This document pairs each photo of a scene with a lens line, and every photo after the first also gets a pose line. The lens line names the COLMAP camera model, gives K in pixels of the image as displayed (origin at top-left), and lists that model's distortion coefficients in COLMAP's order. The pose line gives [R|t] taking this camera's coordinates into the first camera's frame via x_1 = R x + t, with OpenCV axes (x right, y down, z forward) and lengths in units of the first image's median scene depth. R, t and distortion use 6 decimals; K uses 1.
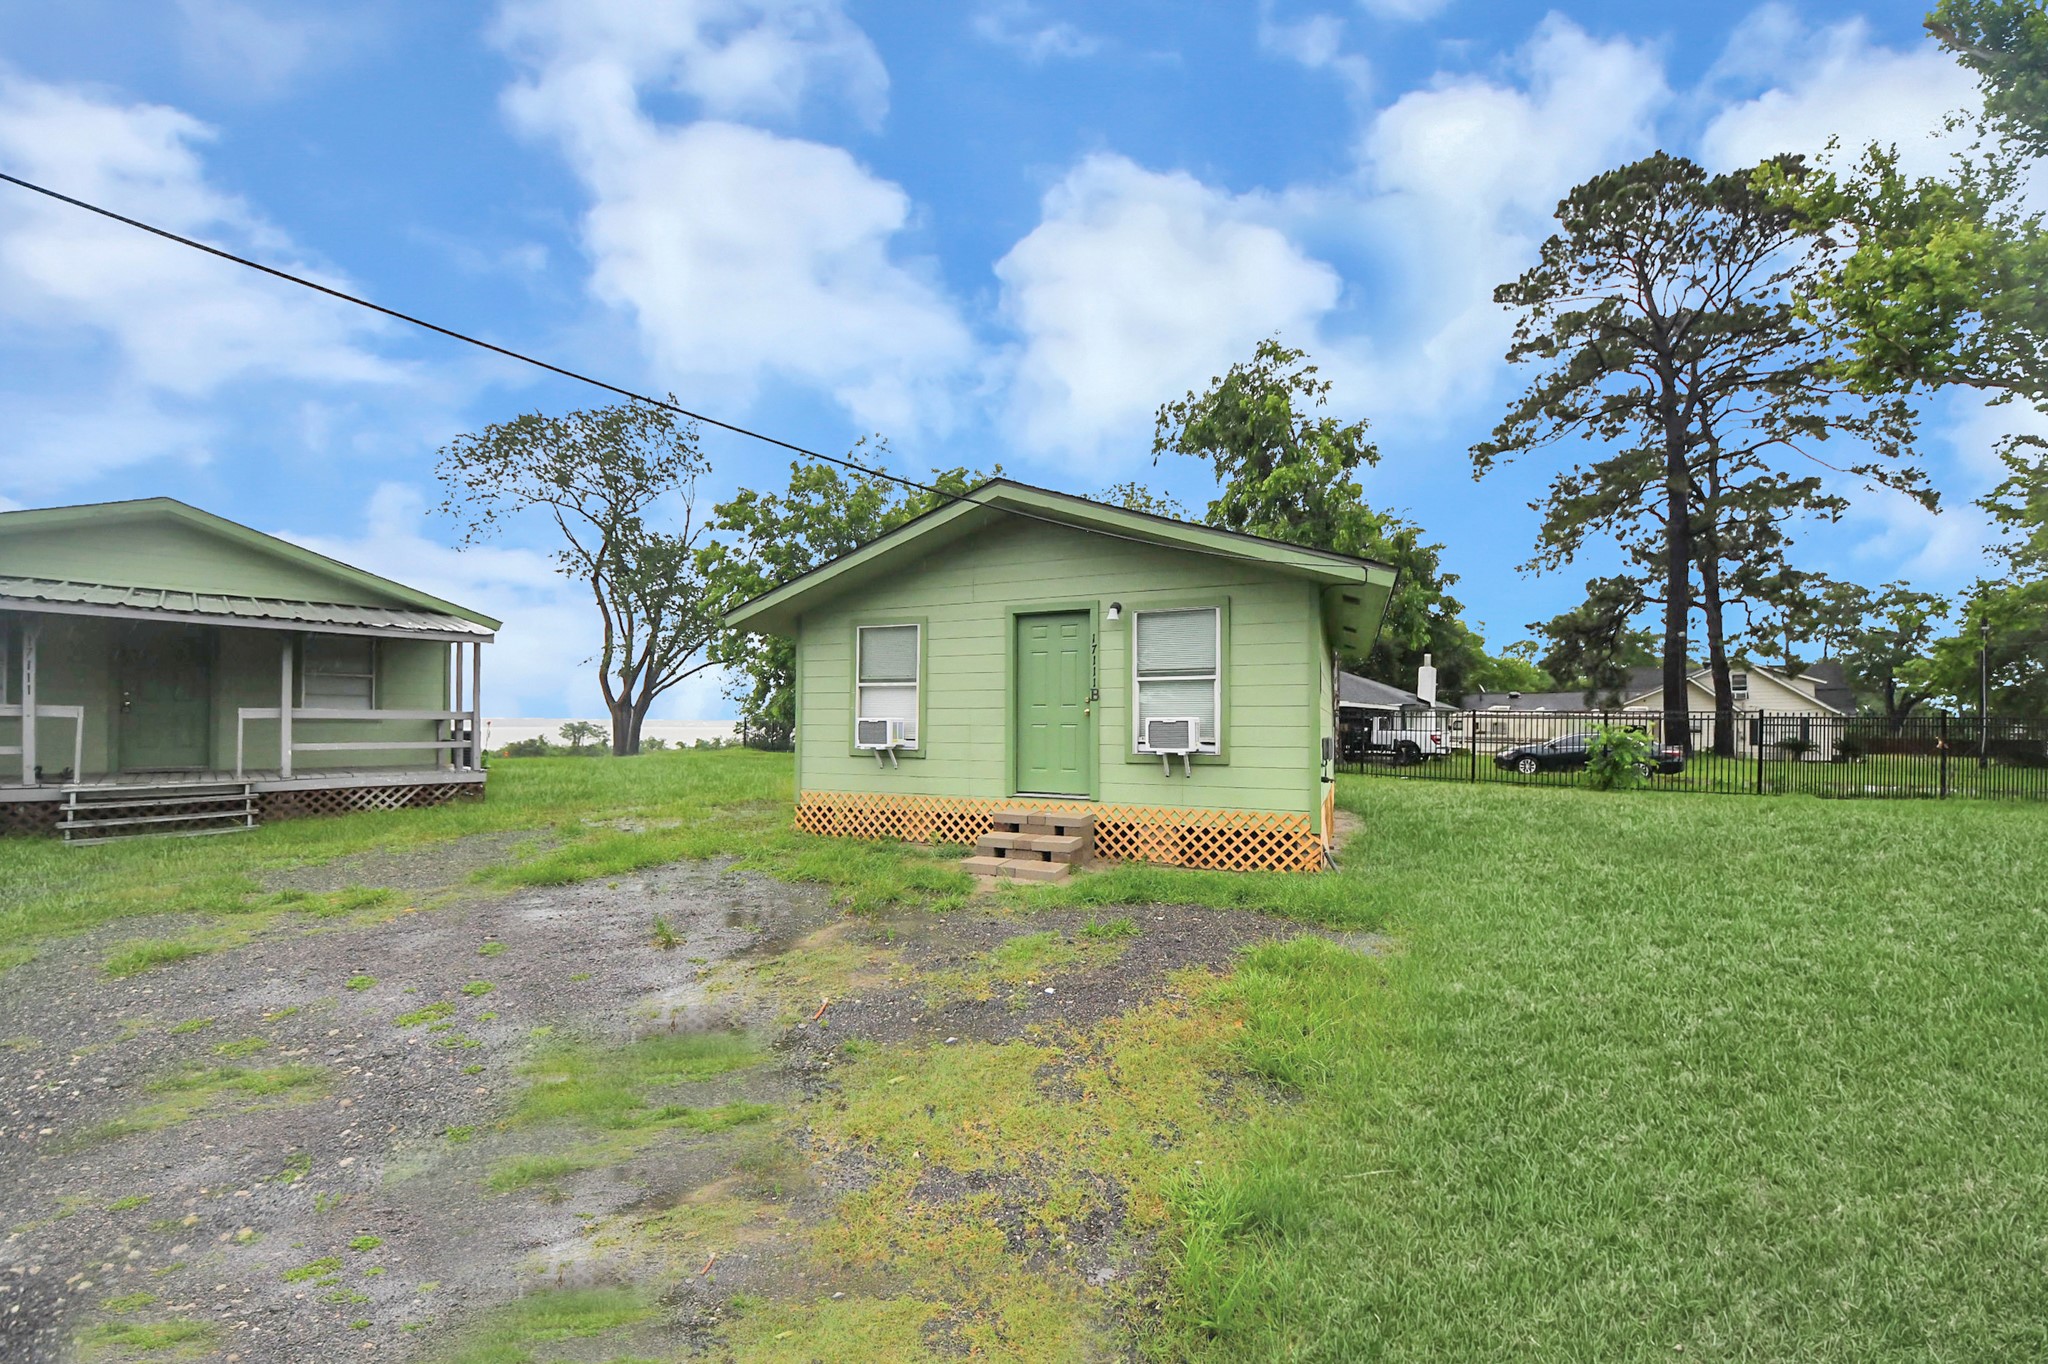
lens RADIAL K [[770.1, 0, 972.6], [0, 770.1, 698.2], [0, 0, 1]] dist [0.023819, -0.020555]
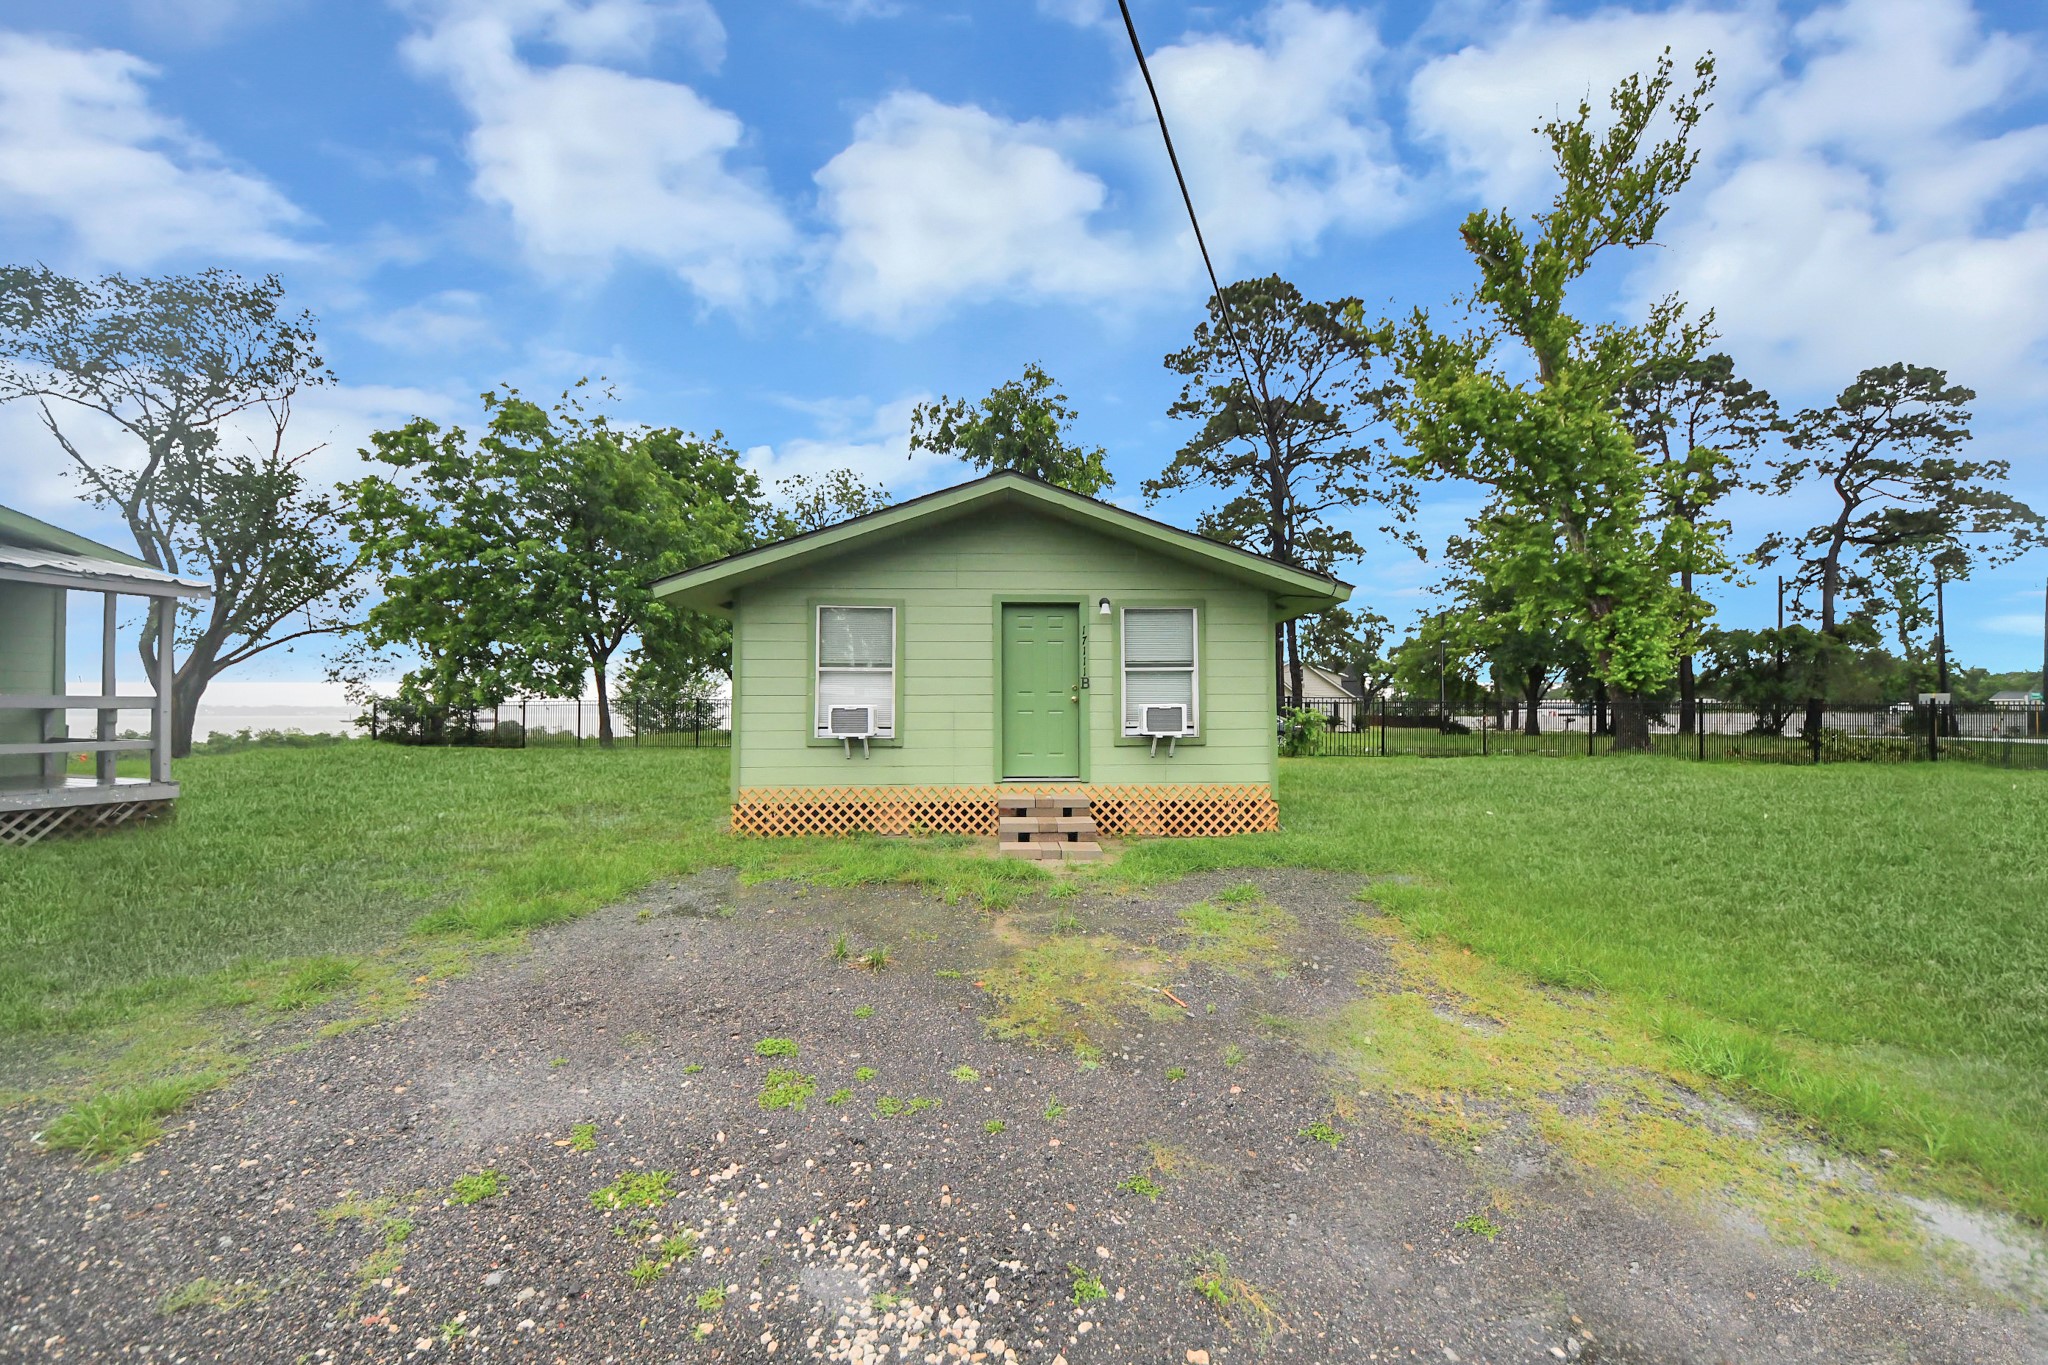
lens RADIAL K [[746.5, 0, 1023.7], [0, 746.5, 688.5], [0, 0, 1]] dist [0.023407, -0.018238]
pose [[0.898960, 0.005561, 0.437995, -0.325421], [-0.009028, 0.999942, 0.005833, -0.002084], [-0.437937, -0.009198, 0.898958, 0.092289]]
